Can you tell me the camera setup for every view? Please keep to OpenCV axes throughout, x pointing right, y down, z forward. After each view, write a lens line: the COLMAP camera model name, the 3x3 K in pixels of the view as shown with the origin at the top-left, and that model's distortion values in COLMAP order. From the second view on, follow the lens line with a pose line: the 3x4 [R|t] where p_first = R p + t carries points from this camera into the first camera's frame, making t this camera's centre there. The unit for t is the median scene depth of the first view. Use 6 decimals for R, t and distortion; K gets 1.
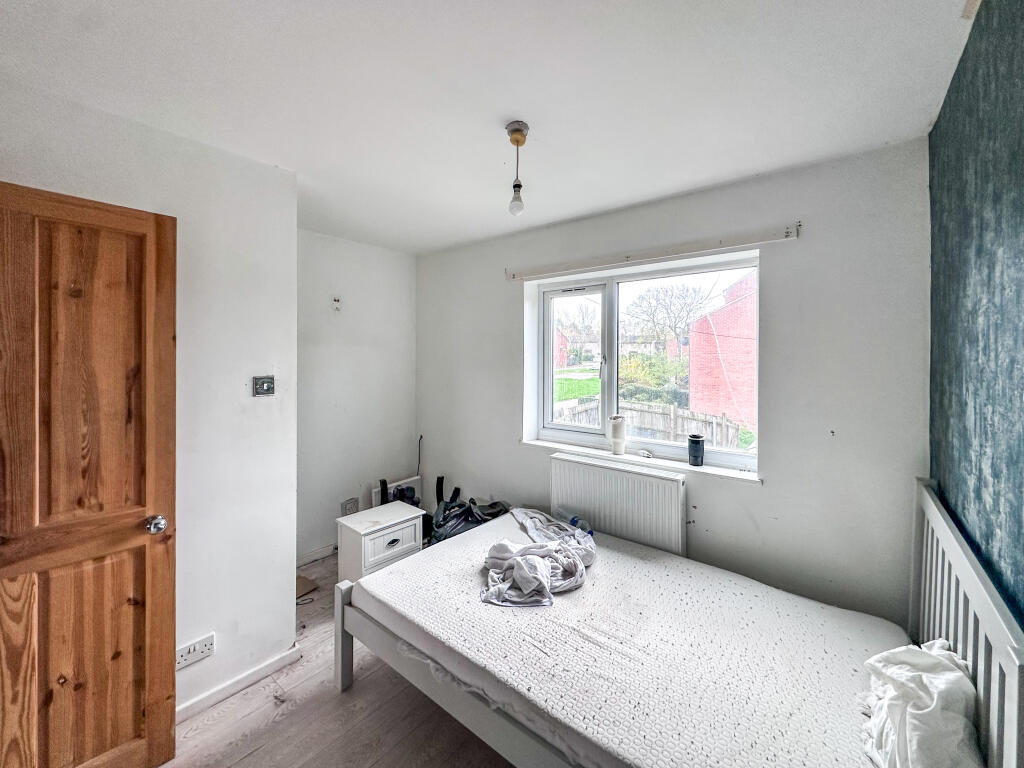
lens RADIAL K [[409.5, 0, 512.0], [0, 409.5, 384.0], [0, 0, 1]] dist [-0.003492, -0.000272]
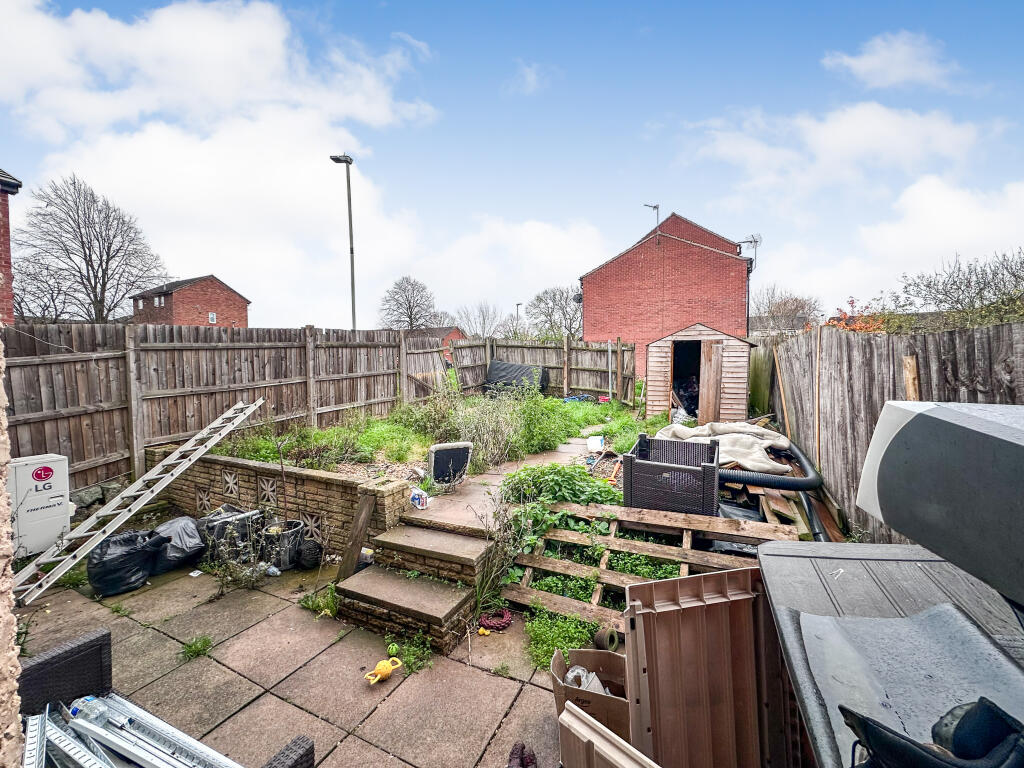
lens RADIAL K [[409.5, 0, 512.0], [0, 409.5, 384.0], [0, 0, 1]] dist [-0.003492, -0.000272]
pose [[0.973032, -0.008368, 0.230518, 0.074159], [0.016001, 0.999383, -0.031266, 0.178432], [-0.230114, 0.034112, 0.972566, 0.166908]]
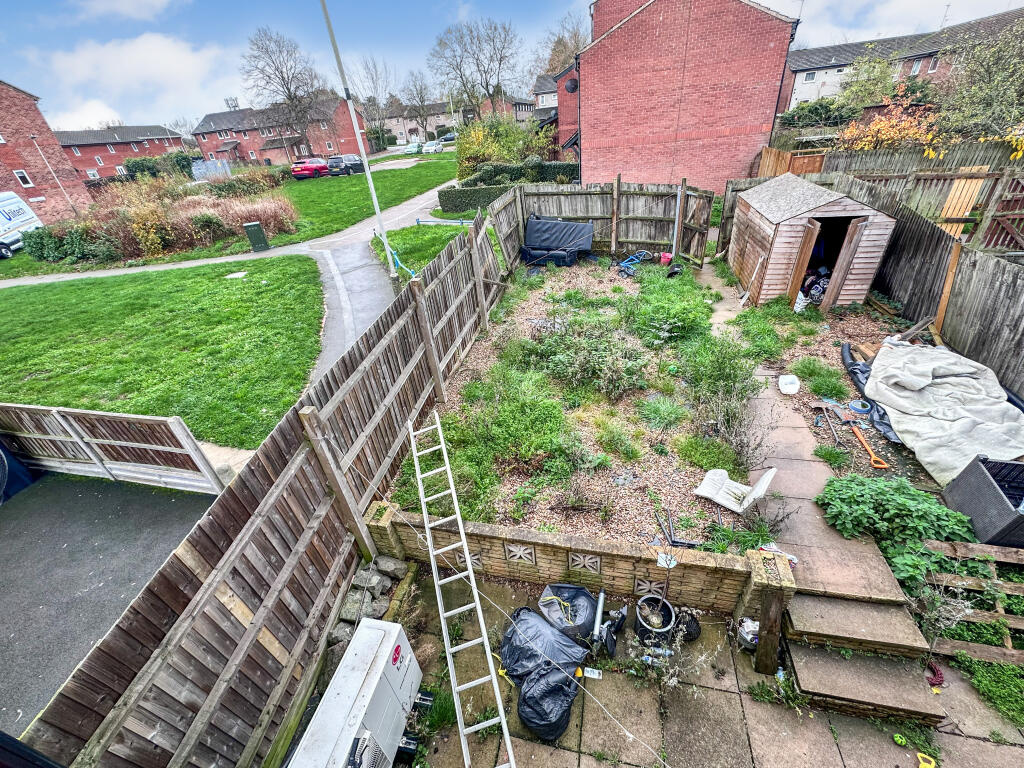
lens RADIAL K [[409.5, 0, 512.0], [0, 409.5, 384.0], [0, 0, 1]] dist [-0.003492, -0.000272]
pose [[0.892373, -0.305998, 0.331716, -0.125833], [0.121848, 0.871092, 0.475764, 0.003084], [-0.434539, -0.384140, 0.814624, 0.335654]]
